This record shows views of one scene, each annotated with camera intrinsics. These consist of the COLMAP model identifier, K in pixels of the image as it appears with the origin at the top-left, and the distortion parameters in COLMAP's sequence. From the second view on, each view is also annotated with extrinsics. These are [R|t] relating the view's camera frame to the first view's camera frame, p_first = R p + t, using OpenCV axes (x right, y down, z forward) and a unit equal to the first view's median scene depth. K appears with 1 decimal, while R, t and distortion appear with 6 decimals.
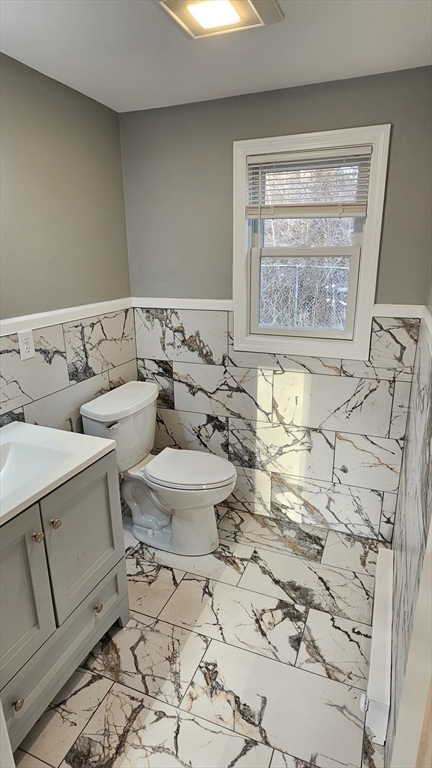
lens RADIAL K [[426.4, 0, 217.1], [0, 426.4, 387.4], [0, 0, 1]] dist [-0.002901, 0.001092]
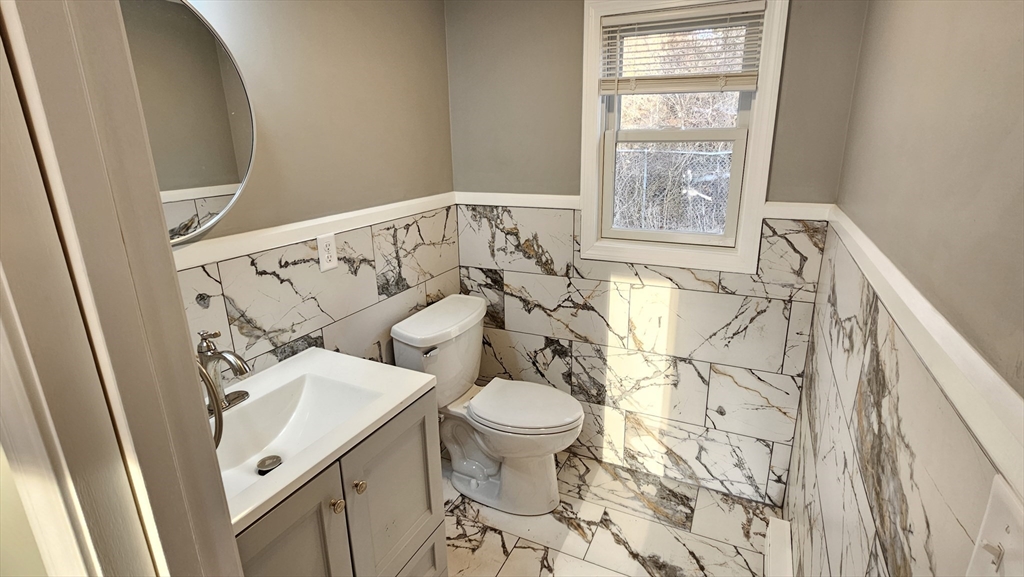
lens RADIAL K [[498.2, 0, 517.1], [0, 498.2, 284.5], [0, 0, 1]] dist [-0.004702, 0.000207]
pose [[0.998214, 0.010784, -0.058755, -0.025244], [-0.011658, 0.999826, -0.014545, -0.023524], [0.058588, 0.015203, 0.998166, 0.062180]]
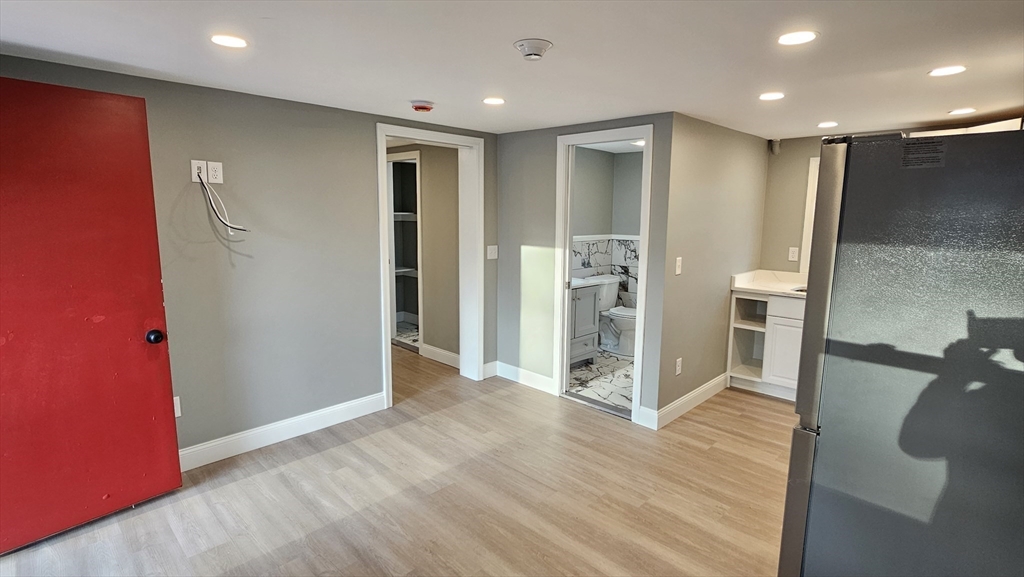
lens RADIAL K [[498.2, 0, 517.1], [0, 498.2, 284.5], [0, 0, 1]] dist [-0.004702, 0.000207]
pose [[0.926588, 0.077439, -0.368019, 0.305632], [-0.133946, 0.982353, -0.130538, 0.442141], [0.351416, 0.170250, 0.920609, -1.465409]]
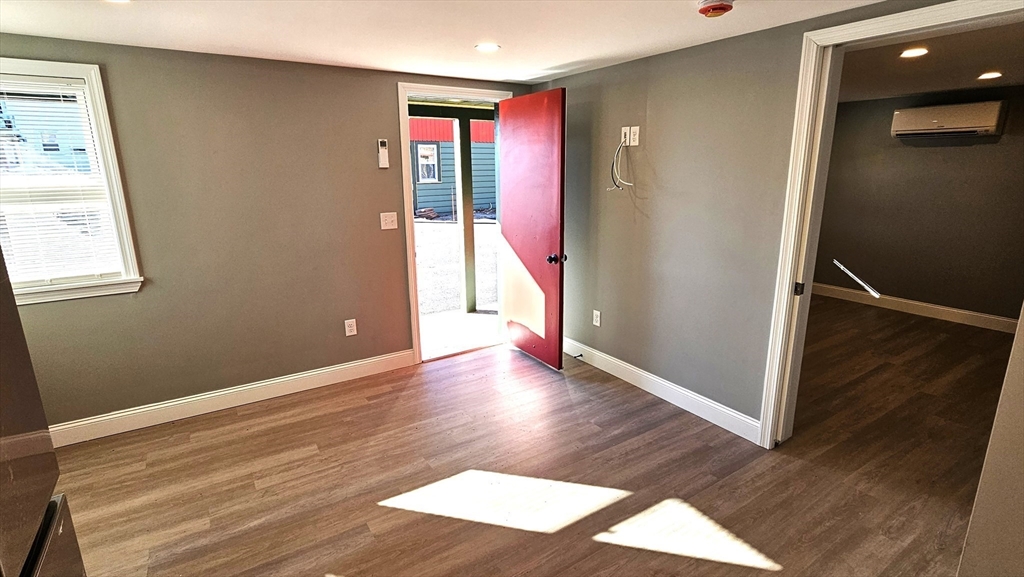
lens RADIAL K [[498.2, 0, 517.1], [0, 498.2, 284.5], [0, 0, 1]] dist [-0.004702, 0.000207]
pose [[-0.567104, 0.207874, -0.796983, 0.552299], [-0.235381, 0.886371, 0.398677, -0.026601], [0.789297, 0.413685, -0.453735, -0.014113]]
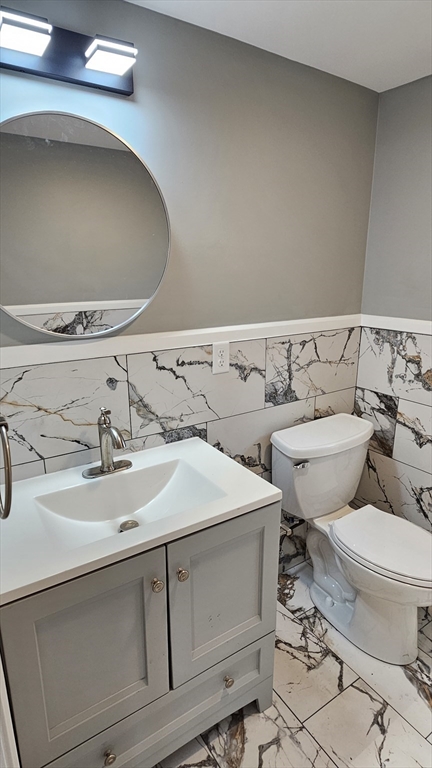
lens RADIAL K [[426.4, 0, 217.1], [0, 426.4, 387.4], [0, 0, 1]] dist [-0.002901, 0.001092]
pose [[0.827047, 0.158669, -0.539275, 0.042923], [-0.174303, 0.984439, 0.022332, -0.044709], [0.534426, 0.075528, 0.841834, 0.177201]]
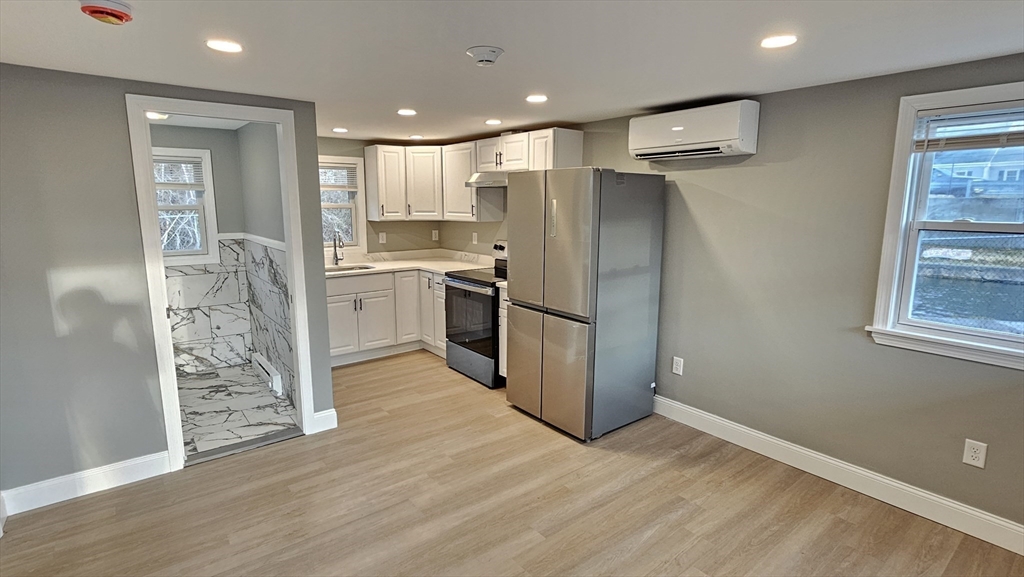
lens RADIAL K [[501.8, 0, 515.2], [0, 501.8, 285.9], [0, 0, 1]] dist [-0.000270, 0.000138]
pose [[0.489164, -0.133149, 0.861968, -0.883773], [0.253516, 0.967315, 0.005553, 0.333191], [-0.834535, 0.215807, 0.506931, -1.134396]]
